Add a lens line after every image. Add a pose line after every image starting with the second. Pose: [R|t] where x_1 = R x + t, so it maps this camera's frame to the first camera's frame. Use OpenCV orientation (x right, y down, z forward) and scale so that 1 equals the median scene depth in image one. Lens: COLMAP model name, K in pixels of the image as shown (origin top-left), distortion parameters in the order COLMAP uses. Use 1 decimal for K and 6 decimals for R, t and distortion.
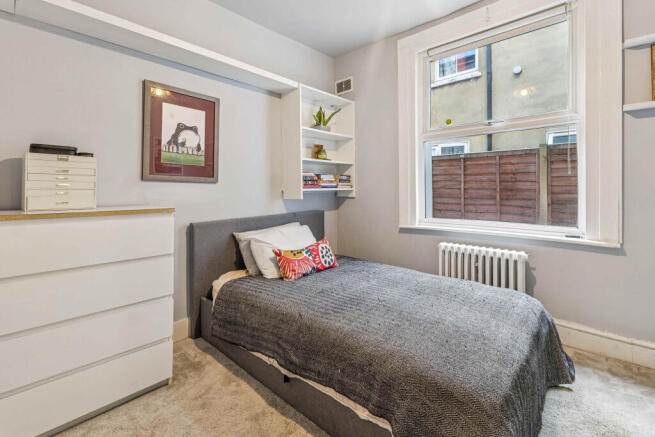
lens RADIAL K [[285.4, 0, 323.3], [0, 285.4, 192.9], [0, 0, 1]] dist [0.001070, -0.000294]
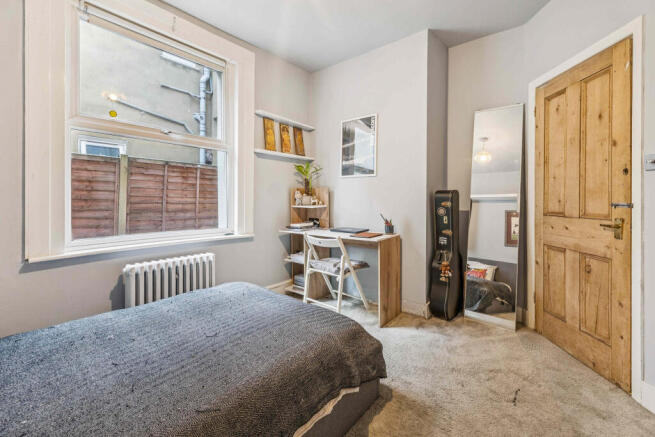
lens RADIAL K [[303.2, 0, 318.4], [0, 303.2, 200.7], [0, 0, 1]] dist [-0.000460, -0.000172]
pose [[-0.073871, 0.001042, 0.997267, -0.353967], [0.006294, 0.999980, -0.000578, -0.003590], [-0.997248, 0.006234, -0.073877, 0.395858]]
